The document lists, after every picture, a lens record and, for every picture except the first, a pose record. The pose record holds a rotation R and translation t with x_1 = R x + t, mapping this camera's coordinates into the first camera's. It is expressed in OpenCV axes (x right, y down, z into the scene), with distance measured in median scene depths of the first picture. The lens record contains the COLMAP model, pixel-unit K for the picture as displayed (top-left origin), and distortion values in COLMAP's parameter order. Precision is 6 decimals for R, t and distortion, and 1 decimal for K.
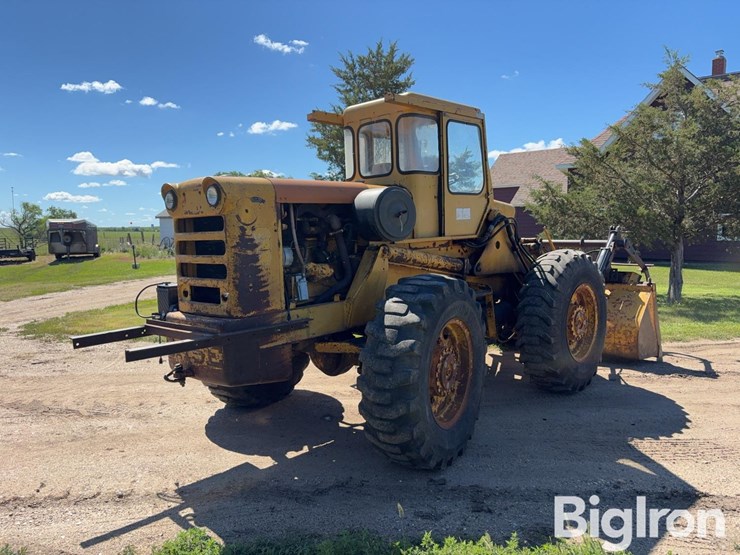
lens RADIAL K [[559.9, 0, 371.3], [0, 559.9, 276.9], [0, 0, 1]] dist [0.047723, -0.052161]
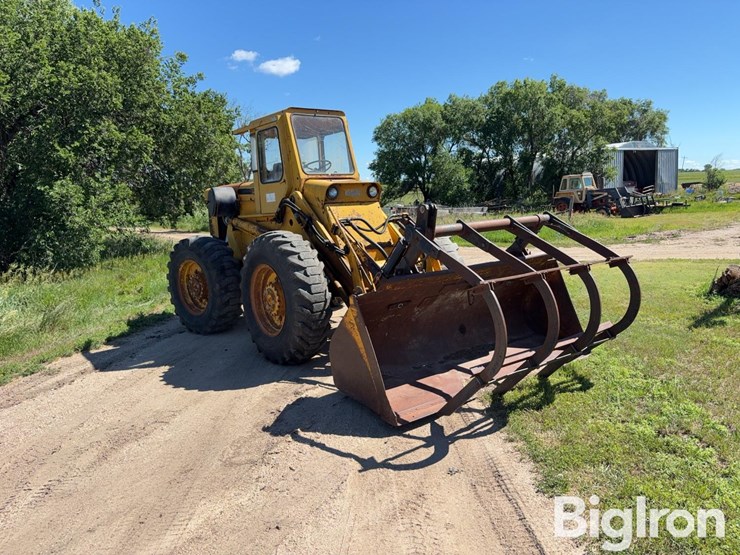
lens RADIAL K [[559.9, 0, 371.3], [0, 559.9, 276.9], [0, 0, 1]] dist [0.047723, -0.052161]
pose [[-0.156622, 0.159865, -0.974635, 1.650721], [-0.029630, 0.985609, 0.166426, -0.174577], [0.987214, 0.054945, -0.149631, 1.625534]]
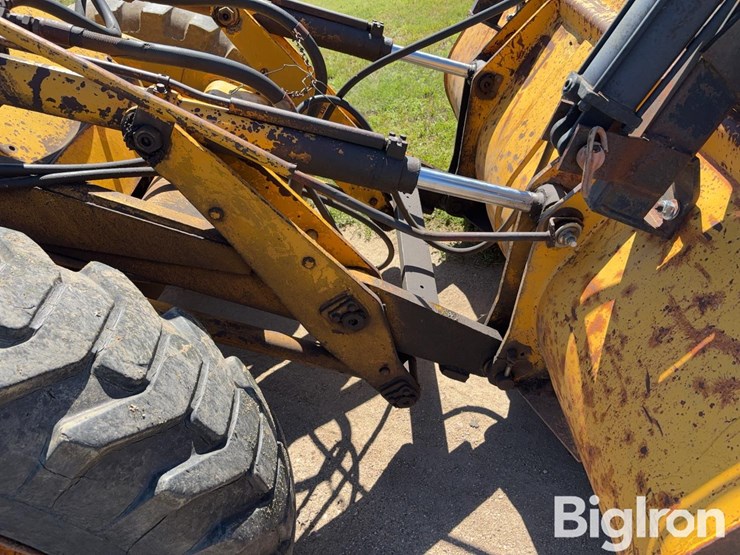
lens RADIAL K [[559.9, 0, 371.3], [0, 559.9, 276.9], [0, 0, 1]] dist [0.047723, -0.052161]
pose [[0.691993, 0.271255, -0.669005, 0.700571], [0.236832, 0.790130, 0.565336, -0.097101], [0.681951, -0.549650, 0.482523, 1.299241]]
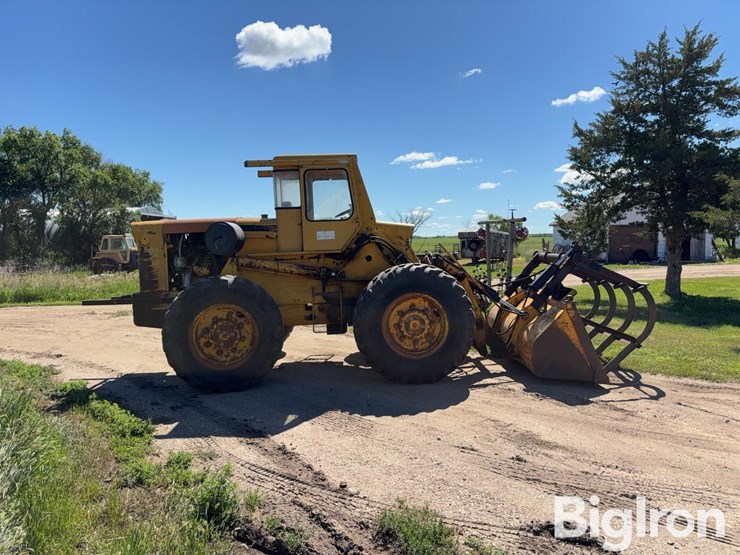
lens RADIAL K [[559.9, 0, 371.3], [0, 559.9, 276.9], [0, 0, 1]] dist [0.047723, -0.052161]
pose [[0.697710, 0.043363, -0.715066, 1.369635], [-0.049714, 0.998691, 0.012056, -0.036220], [0.714653, 0.027137, 0.698953, 0.142632]]
